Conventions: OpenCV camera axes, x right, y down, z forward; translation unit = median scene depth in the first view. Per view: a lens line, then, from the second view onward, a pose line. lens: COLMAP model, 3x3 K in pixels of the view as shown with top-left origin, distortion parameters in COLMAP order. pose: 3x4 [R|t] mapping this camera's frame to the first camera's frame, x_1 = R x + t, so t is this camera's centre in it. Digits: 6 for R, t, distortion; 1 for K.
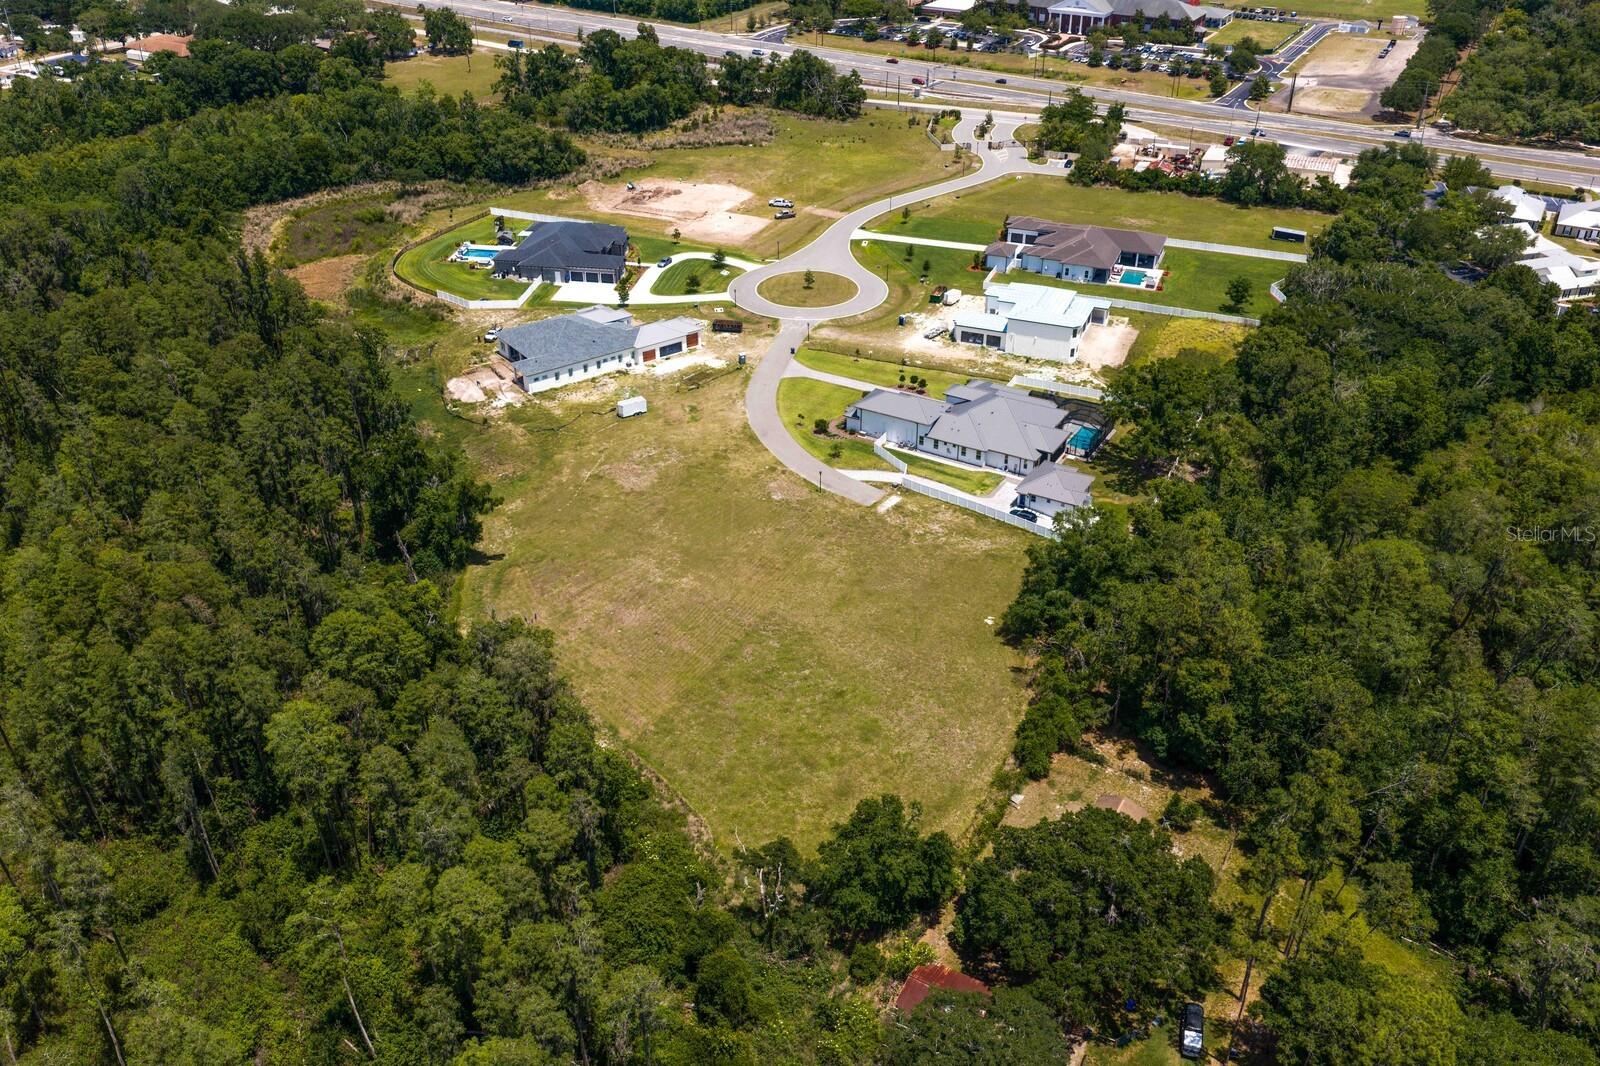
lens RADIAL K [[1328.6, 0, 800.2], [0, 1328.6, 530.8], [0, 0, 1]] dist [0.033557, -0.067444]
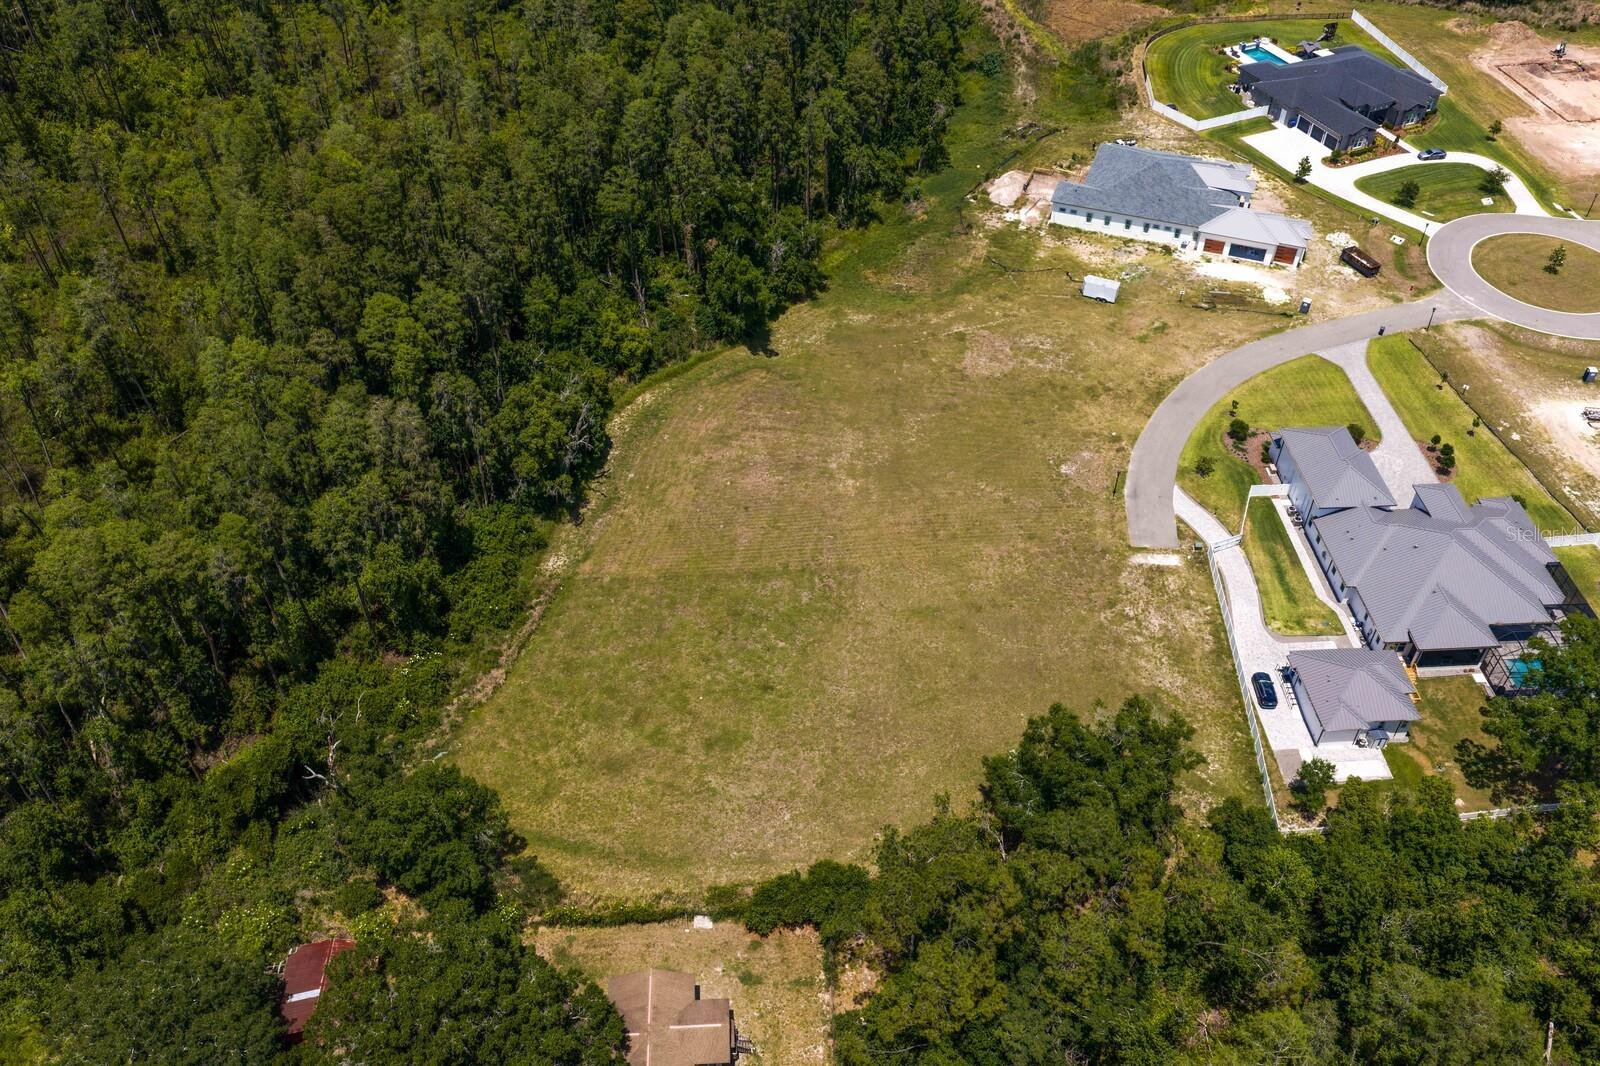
lens RADIAL K [[1328.6, 0, 796.9], [0, 1328.6, 533.1], [0, 0, 1]] dist [0.033557, -0.067444]
pose [[0.554145, 0.571603, -0.605139, 0.329106], [-0.439651, 0.818272, 0.370321, -0.181791], [0.706845, 0.060839, 0.704747, 0.297639]]
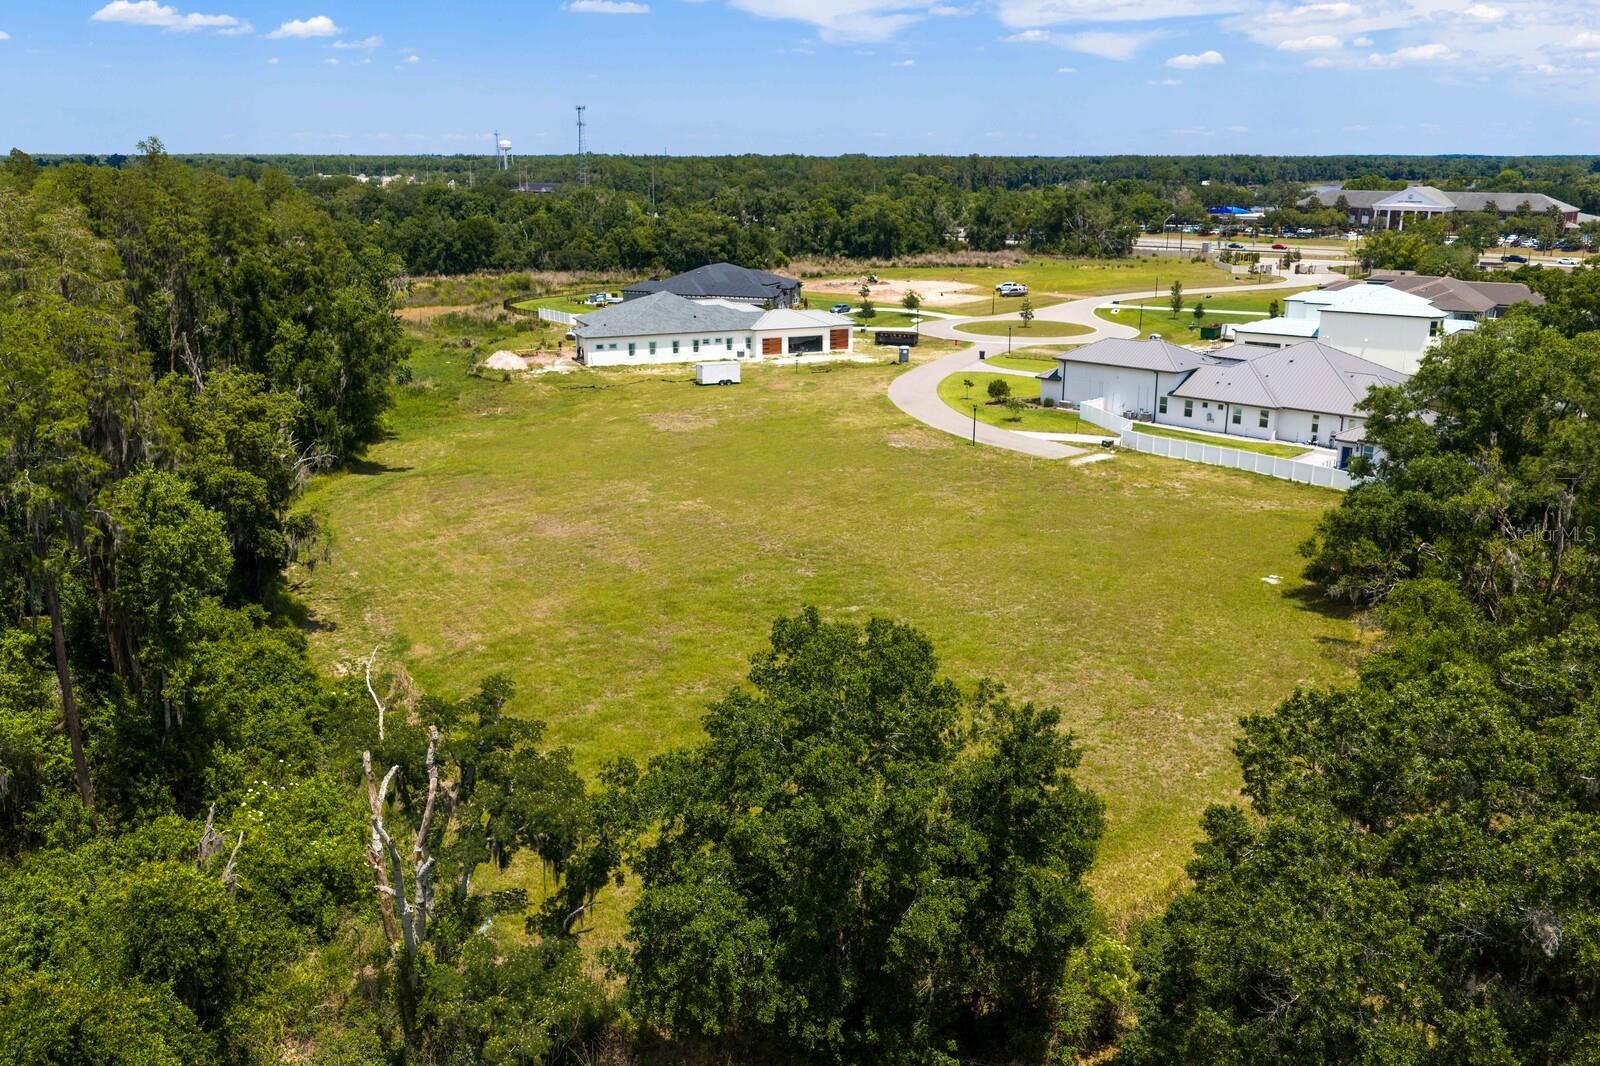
lens RADIAL K [[1328.6, 0, 803.3], [0, 1328.6, 527.6], [0, 0, 1]] dist [0.033557, -0.067444]
pose [[0.974139, 0.063905, -0.216724, 0.060870], [-0.120547, 0.958250, -0.259278, 0.141779], [0.191107, 0.278698, 0.941172, 0.387409]]
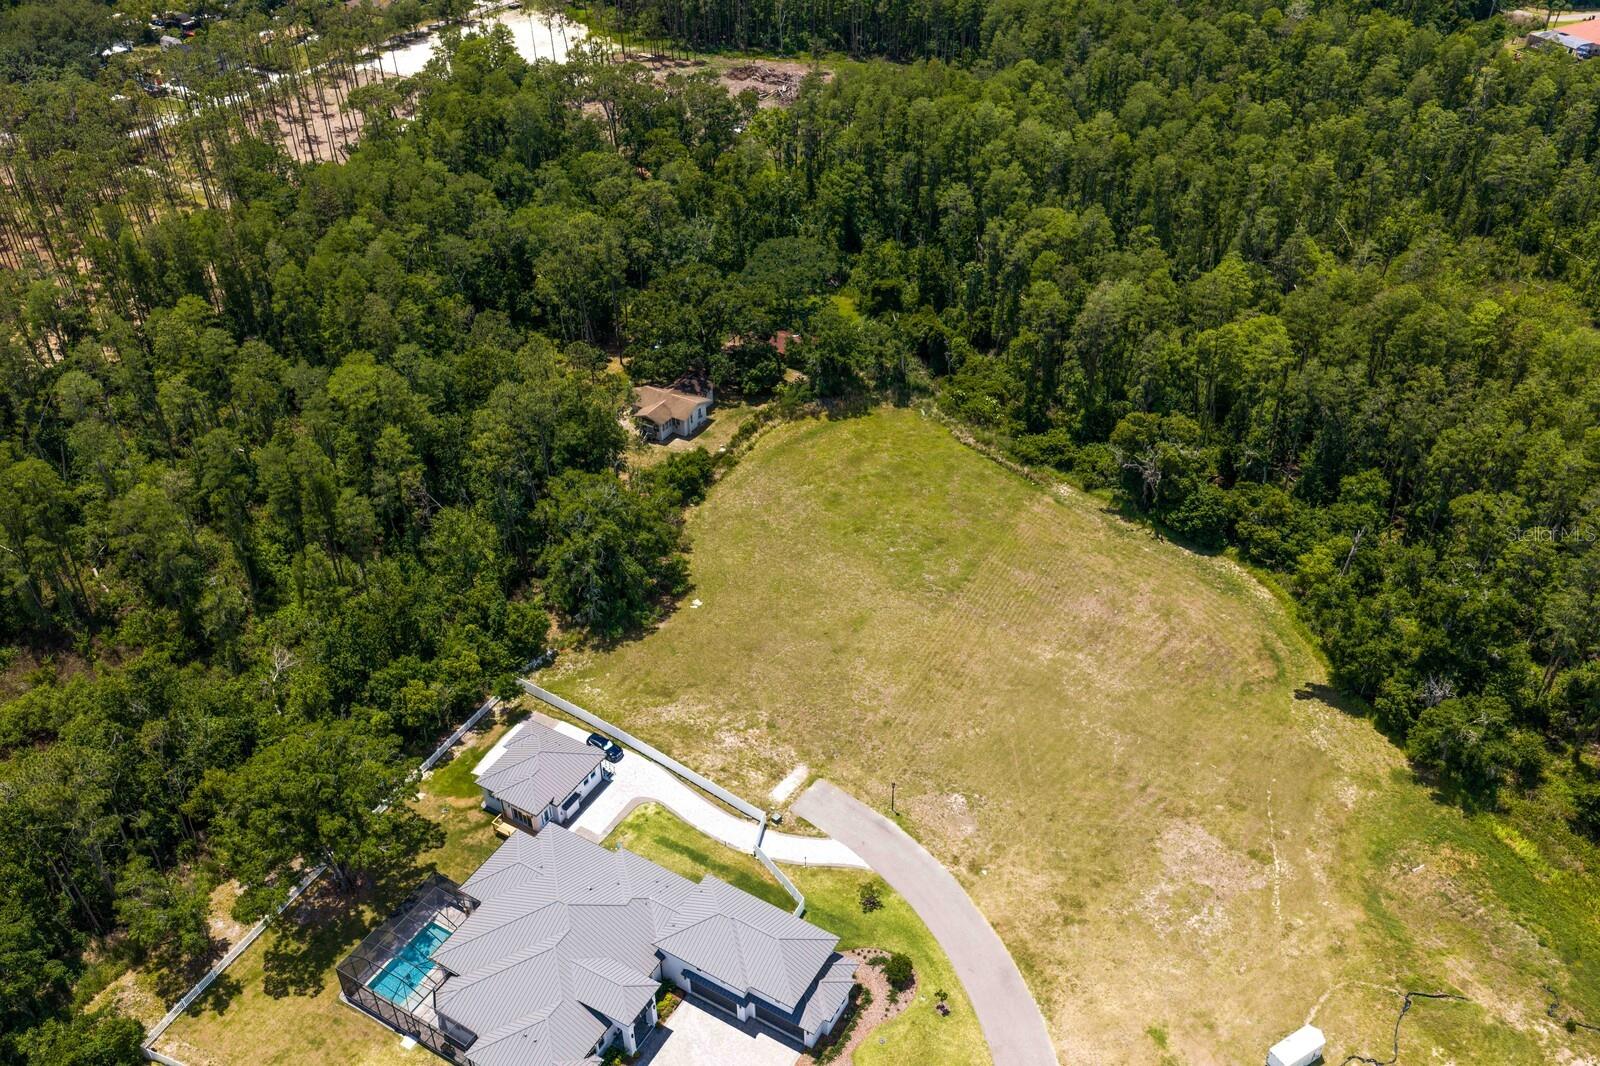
lens RADIAL K [[1328.6, 0, 803.6], [0, 1328.6, 530.9], [0, 0, 1]] dist [0.033557, -0.067444]
pose [[-0.999952, 0.006006, 0.007701, 0.045513], [0.009418, 0.384346, 0.923141, -0.588946], [0.002585, 0.923170, -0.384384, 0.967837]]
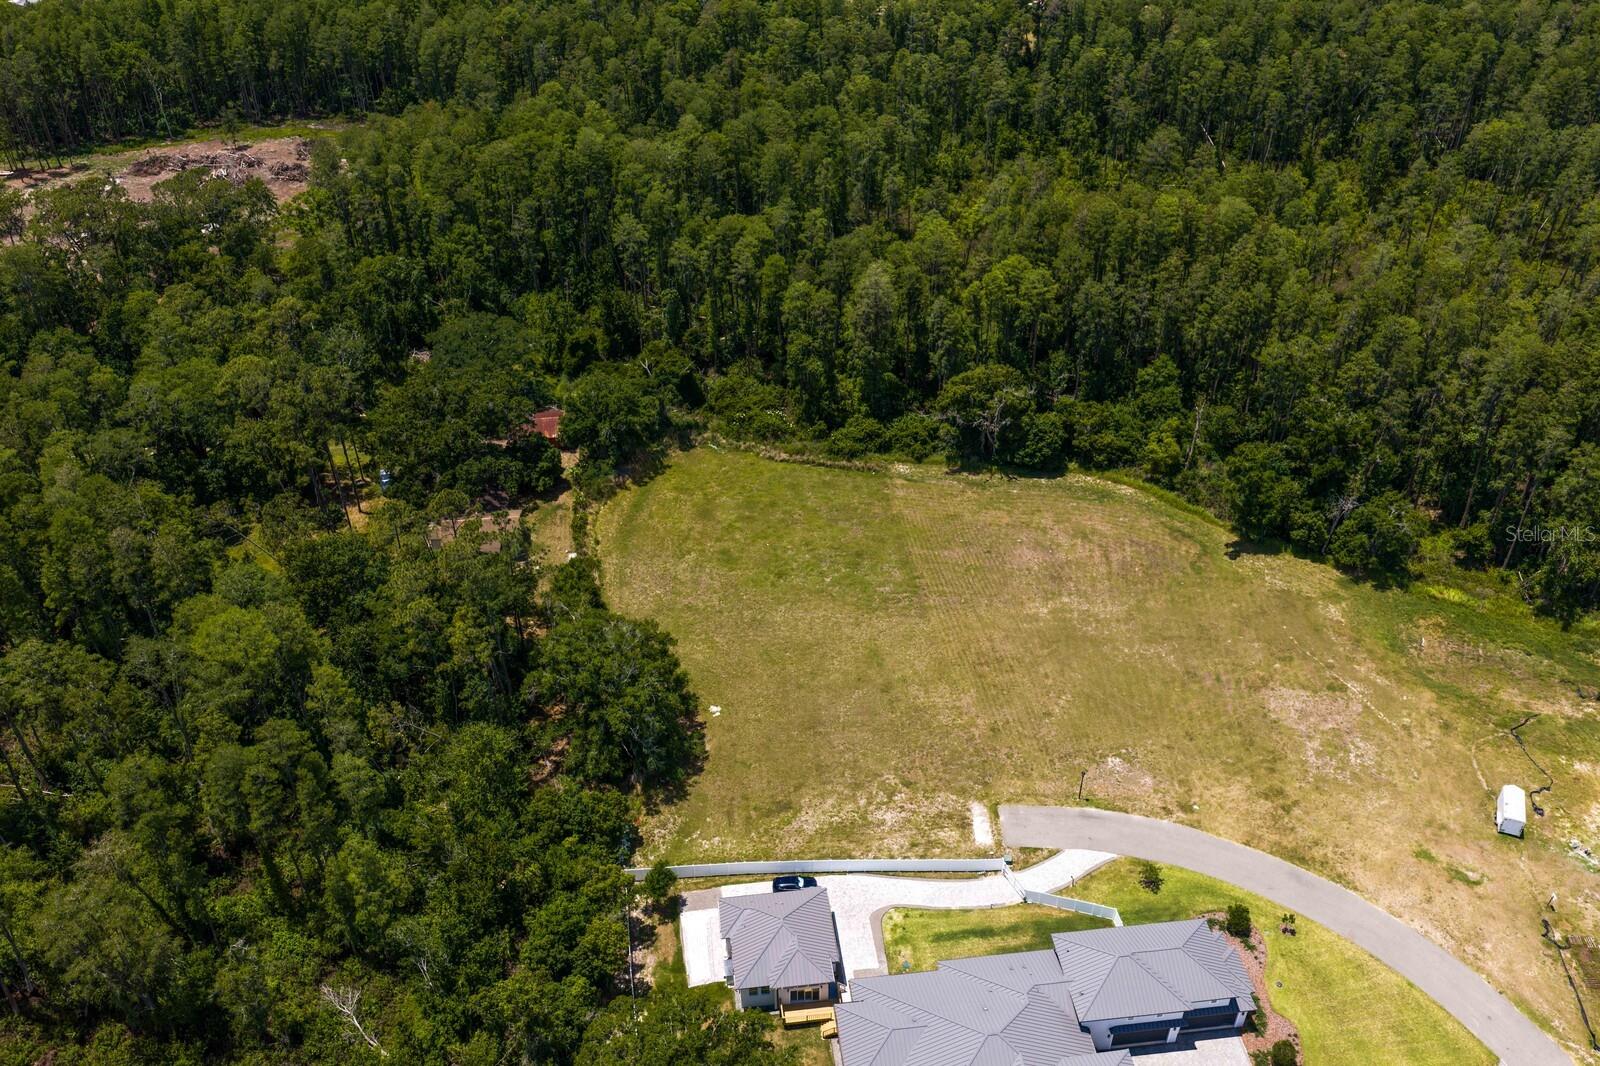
lens RADIAL K [[1328.6, 0, 802.4], [0, 1328.6, 531.5], [0, 0, 1]] dist [0.033557, -0.067444]
pose [[-0.797262, 0.360138, -0.484431, 0.341804], [-0.309644, 0.444897, 0.840350, -0.516705], [0.518163, 0.819980, -0.243185, 0.844247]]
